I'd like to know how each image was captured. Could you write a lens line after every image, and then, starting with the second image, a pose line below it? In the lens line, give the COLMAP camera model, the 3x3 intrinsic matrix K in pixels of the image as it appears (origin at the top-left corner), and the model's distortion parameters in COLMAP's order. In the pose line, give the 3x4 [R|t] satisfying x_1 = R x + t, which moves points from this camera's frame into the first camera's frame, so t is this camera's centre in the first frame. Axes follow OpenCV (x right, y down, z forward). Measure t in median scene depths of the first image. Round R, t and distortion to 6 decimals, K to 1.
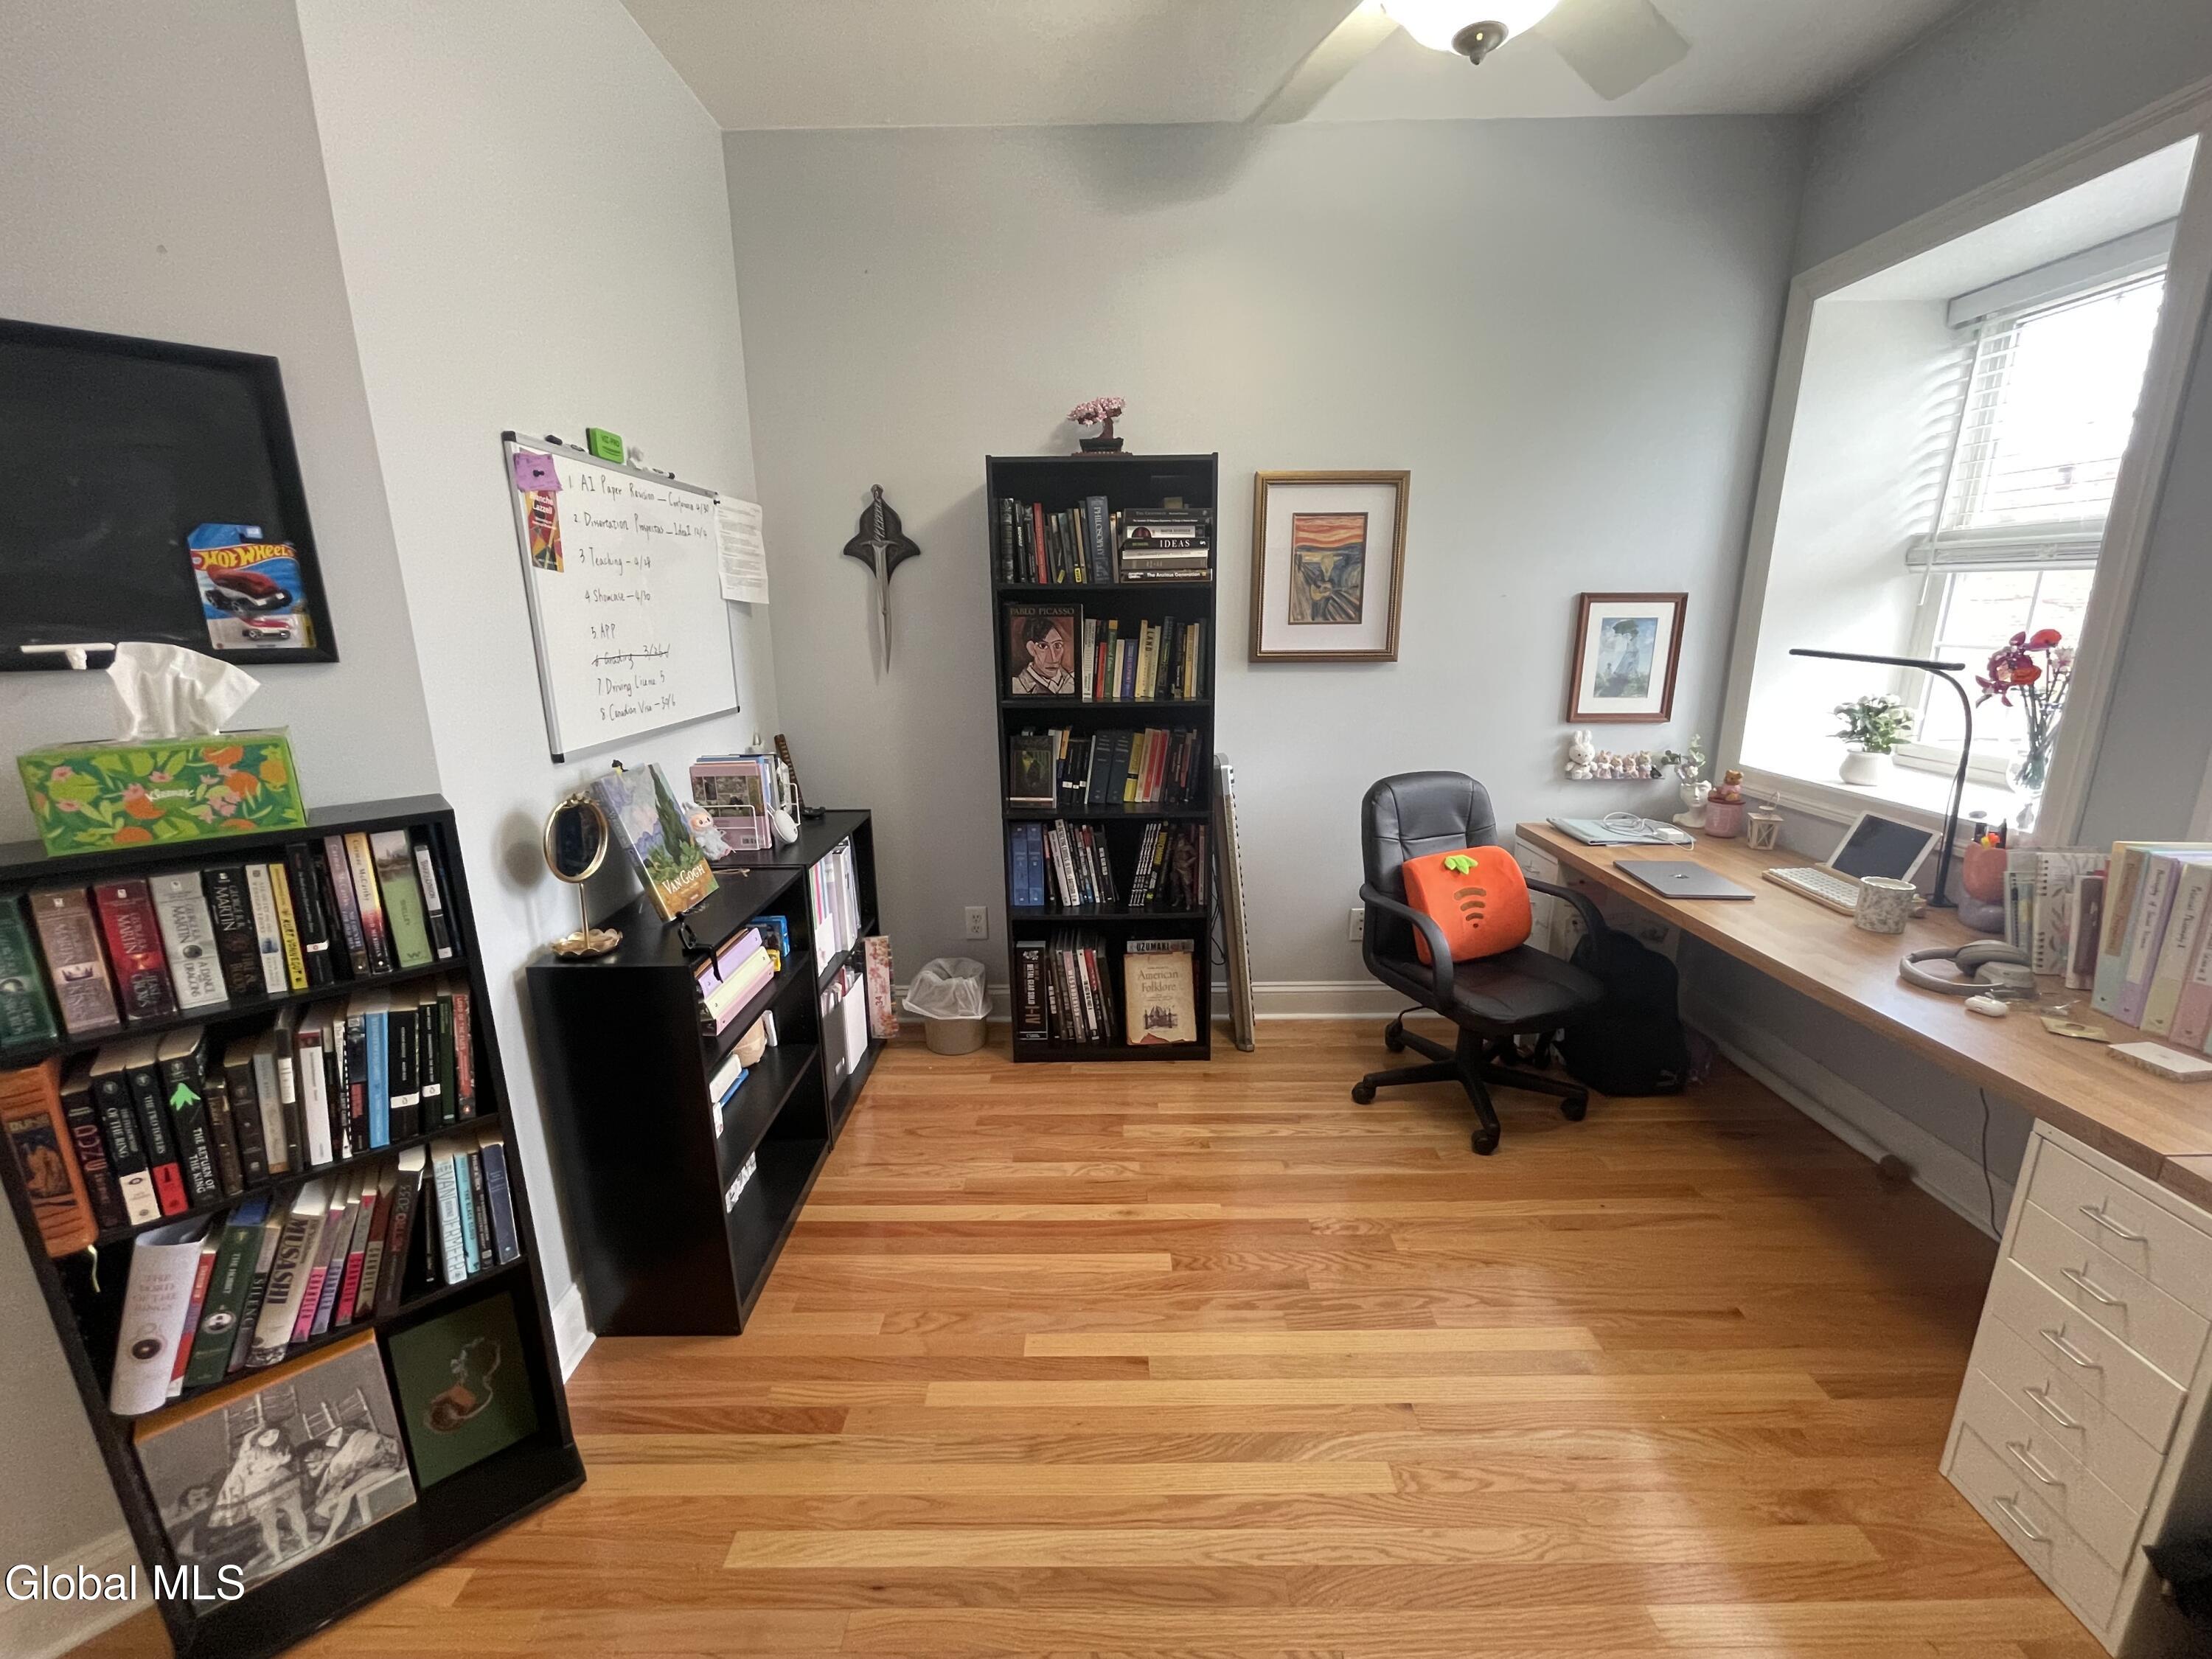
lens RADIAL K [[901.5, 0, 1106.0], [0, 901.5, 829.5], [0, 0, 1]] dist [0.001893, -0.000134]
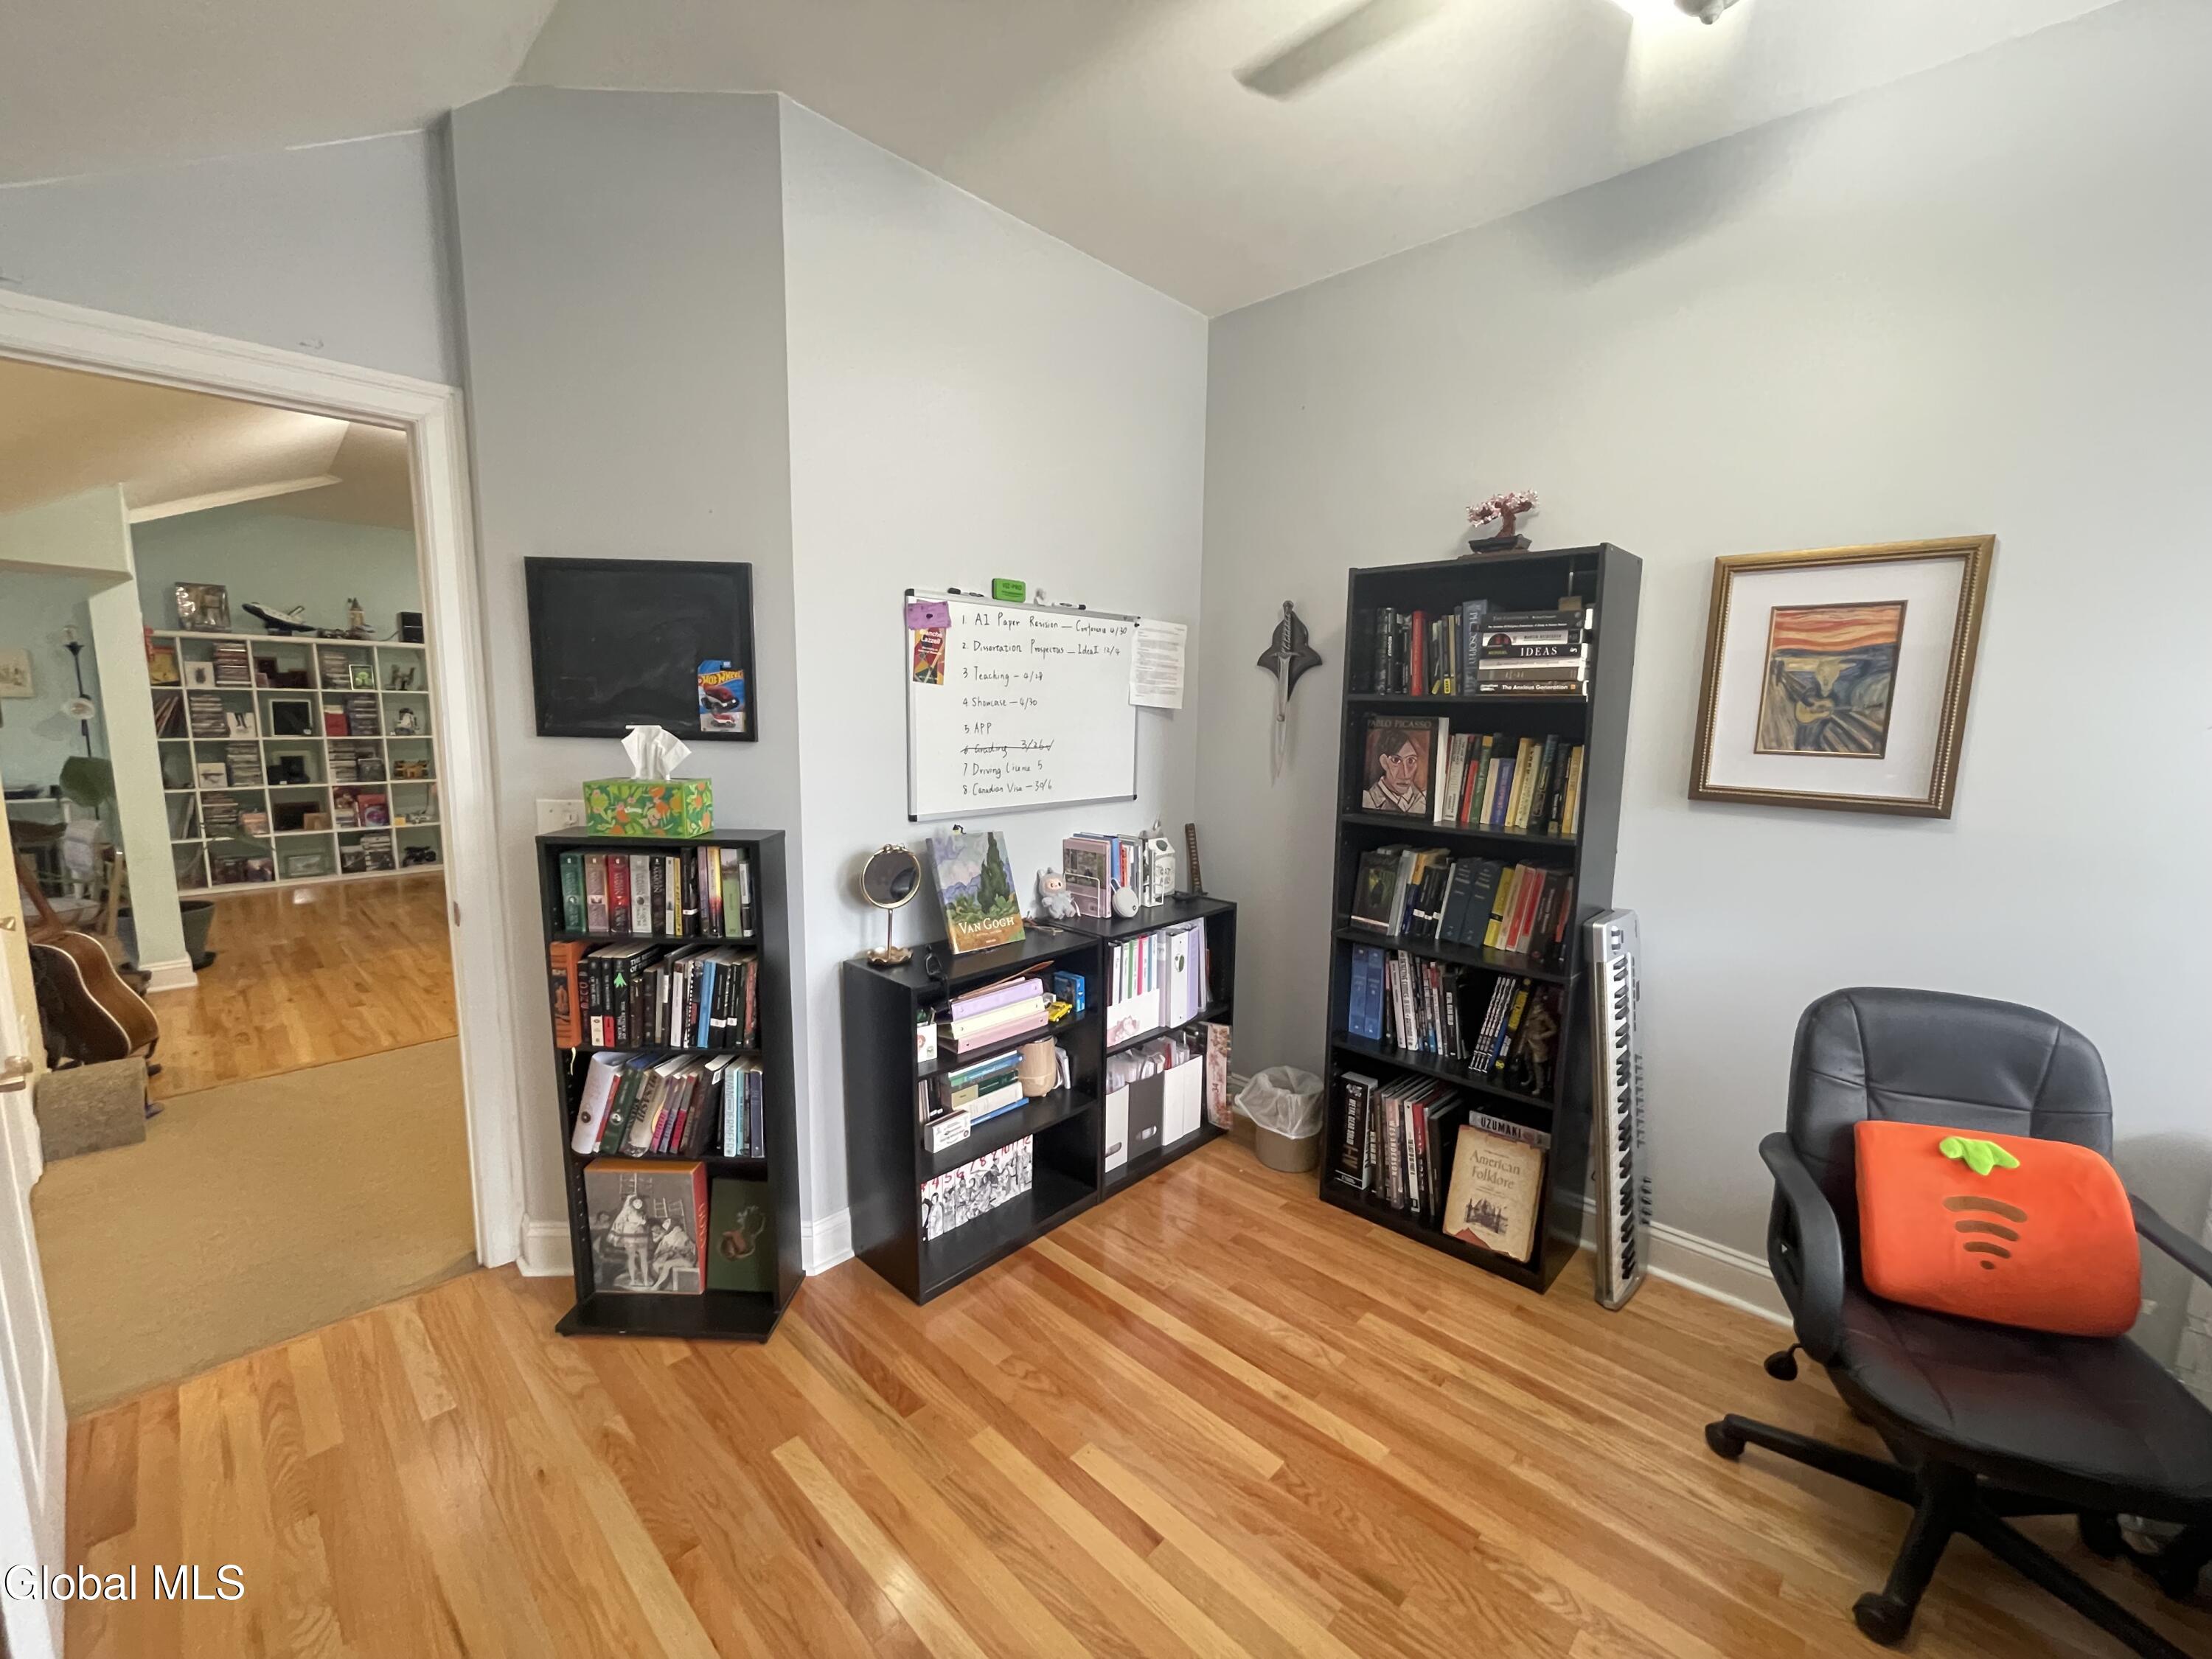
lens RADIAL K [[900.4, 0, 1102.9], [0, 900.4, 833.7], [0, 0, 1]] dist [-0.001162, -0.000663]
pose [[0.725718, 0.119502, -0.677534, 0.362441], [-0.186227, 0.982156, -0.026241, -0.050989], [0.662308, 0.145219, 0.735023, 0.133789]]
